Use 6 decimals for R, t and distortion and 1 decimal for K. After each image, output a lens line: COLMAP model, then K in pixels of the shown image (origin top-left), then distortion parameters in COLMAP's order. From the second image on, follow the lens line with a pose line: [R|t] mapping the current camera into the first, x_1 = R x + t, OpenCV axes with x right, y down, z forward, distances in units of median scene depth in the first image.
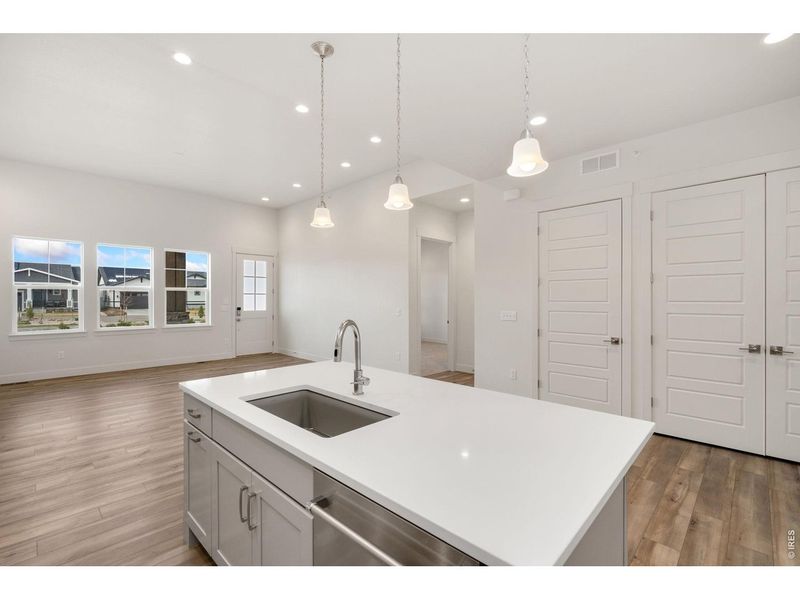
lens RADIAL K [[368.1, 0, 405.2], [0, 368.1, 299.9], [0, 0, 1]] dist [-0.001936, 0.000158]
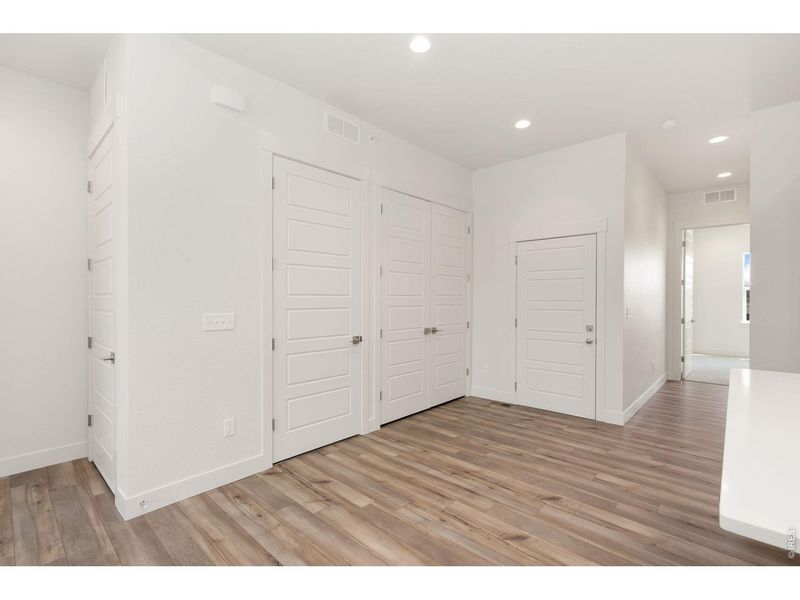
lens RADIAL K [[368.1, 0, 405.3], [0, 368.1, 299.7], [0, 0, 1]] dist [-0.001936, 0.000158]
pose [[-0.034700, 0.001719, 0.999396, -0.410007], [0.003663, 0.999992, -0.001593, 0.022670], [-0.999391, 0.003605, -0.034706, 1.191170]]
